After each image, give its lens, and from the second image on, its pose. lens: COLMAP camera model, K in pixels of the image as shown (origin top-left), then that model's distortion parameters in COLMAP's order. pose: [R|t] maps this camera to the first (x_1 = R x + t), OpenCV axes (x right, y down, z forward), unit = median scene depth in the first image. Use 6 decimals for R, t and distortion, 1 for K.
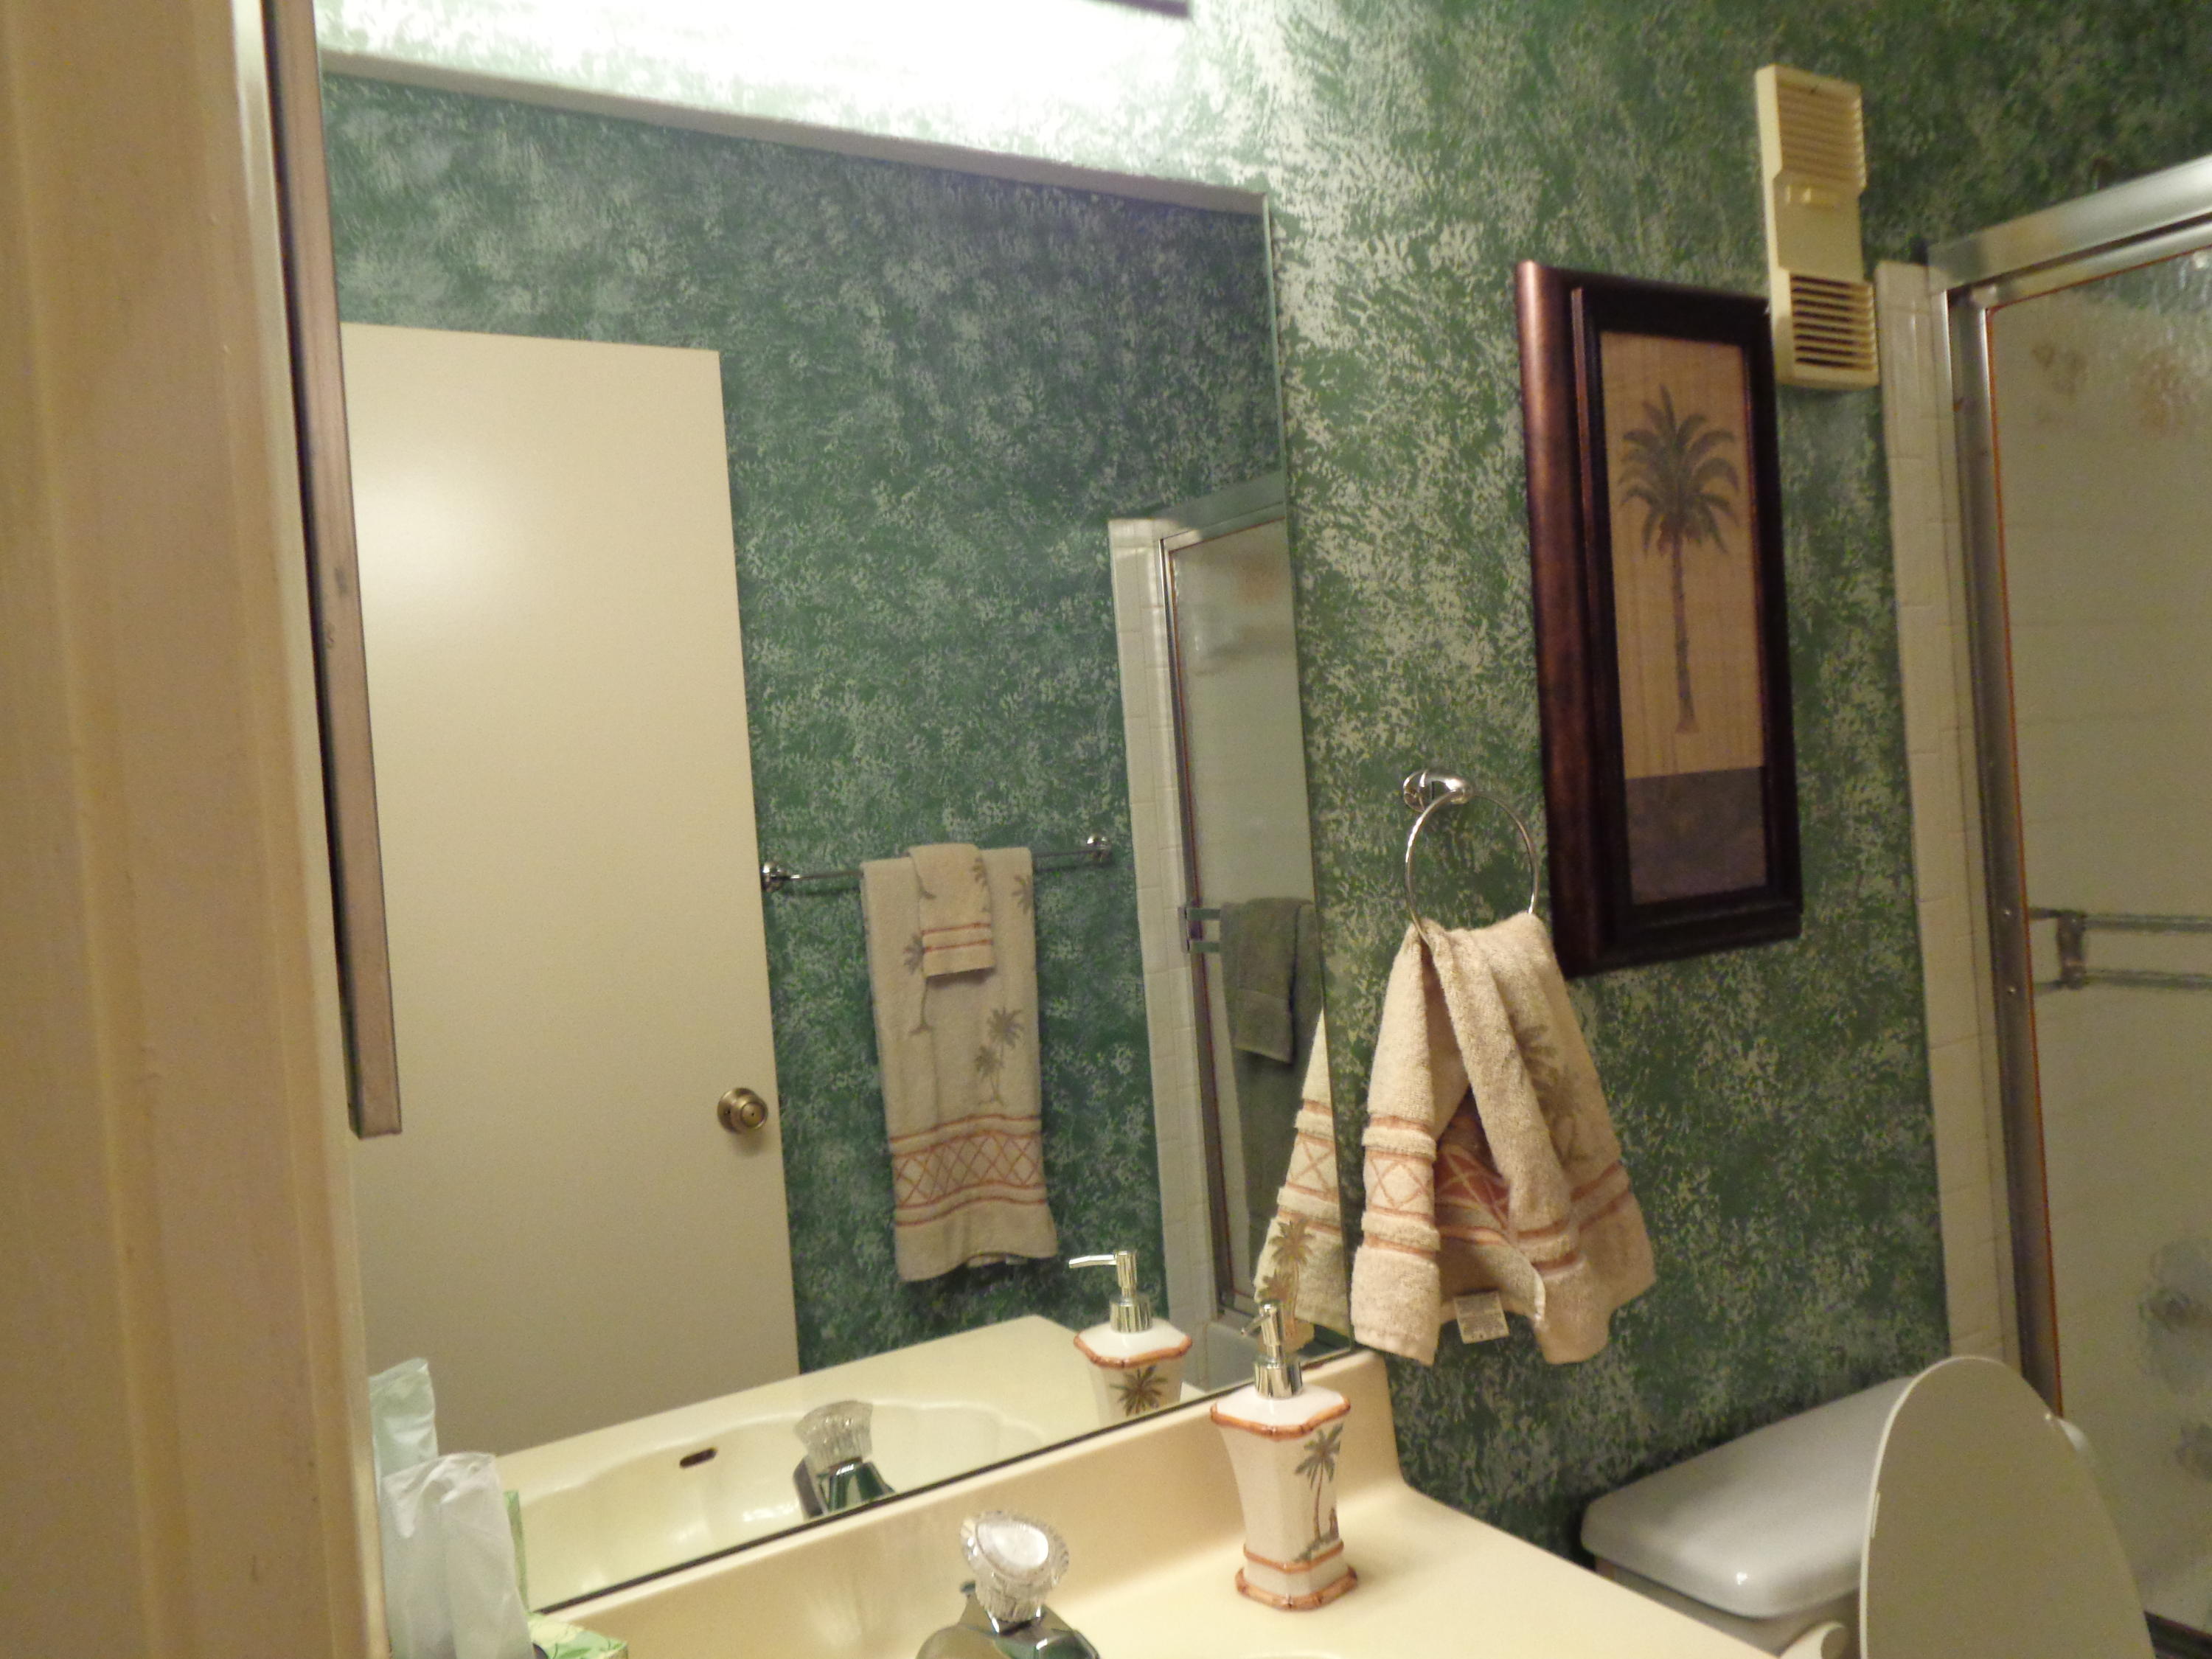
lens RADIAL K [[1683.6, 0, 1113.1], [0, 1683.6, 833.8], [0, 0, 1]] dist [0.016692, -0.000917]
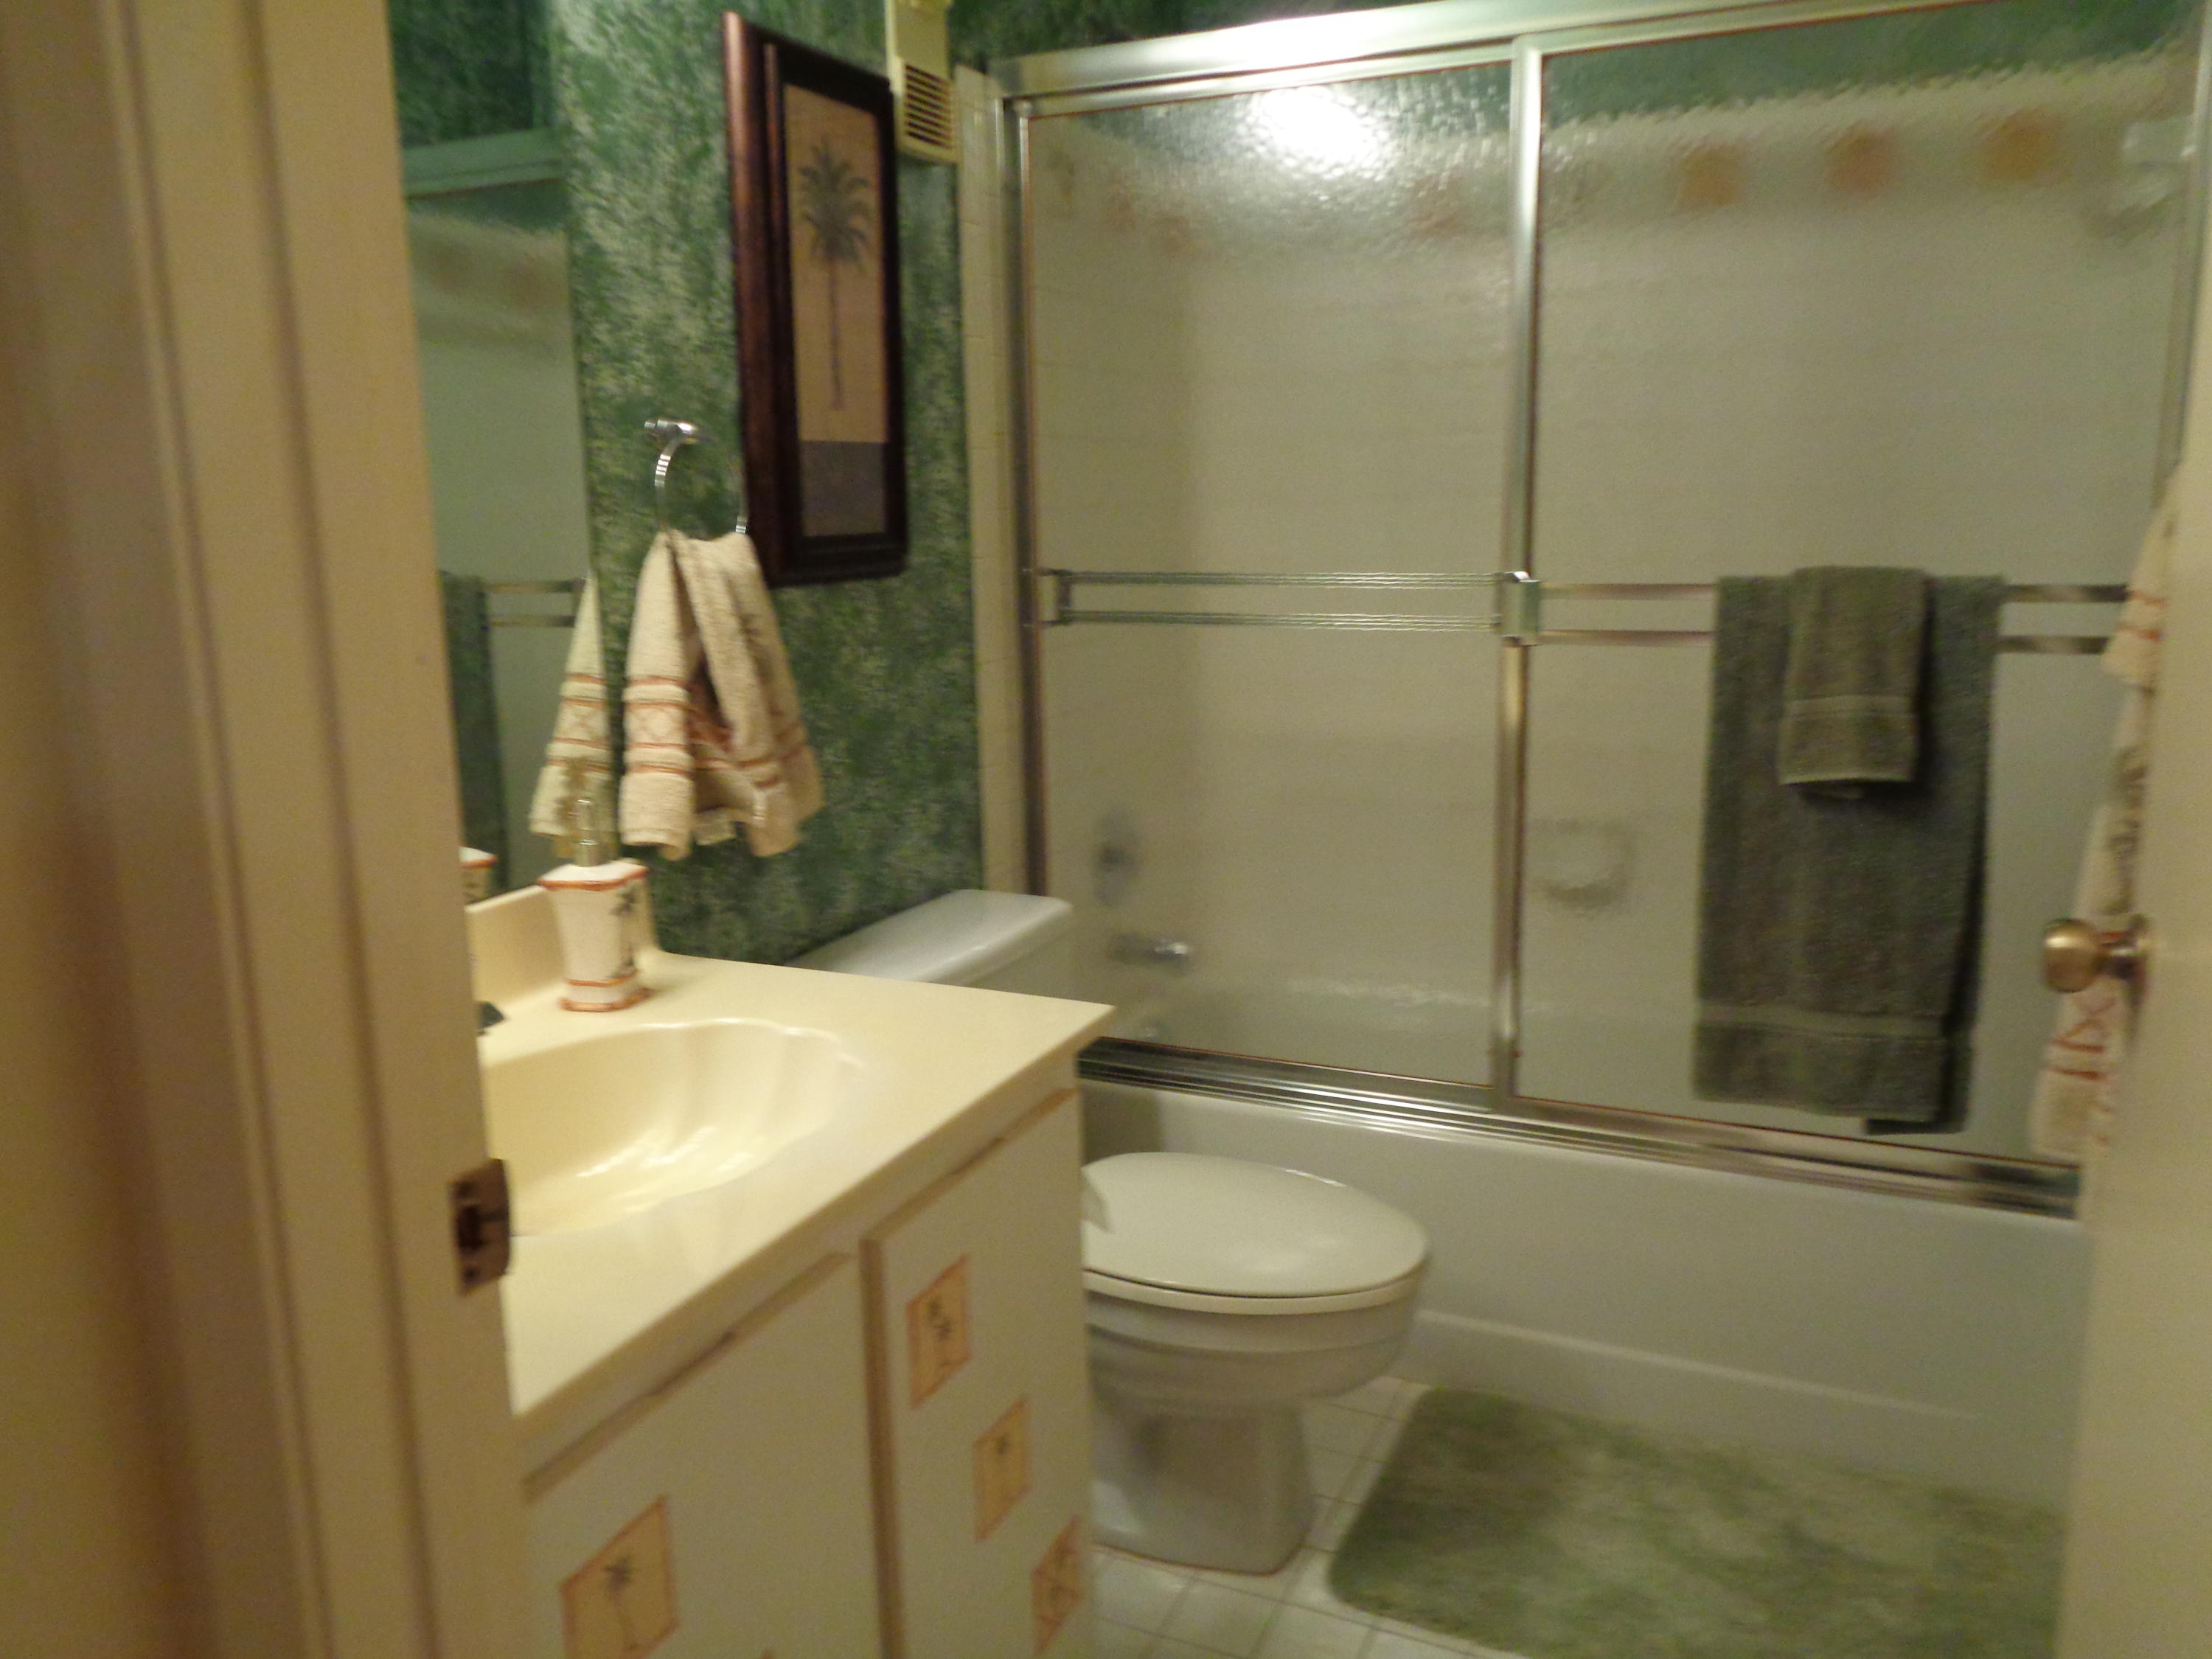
lens RADIAL K [[1683.6, 0, 1106.9], [0, 1683.6, 824.9], [0, 0, 1]] dist [0.016692, -0.000917]
pose [[0.835025, -0.044837, 0.548382, -0.240033], [-0.033288, 0.990731, 0.131693, 0.086208], [-0.549205, -0.128221, 0.825793, -0.274840]]
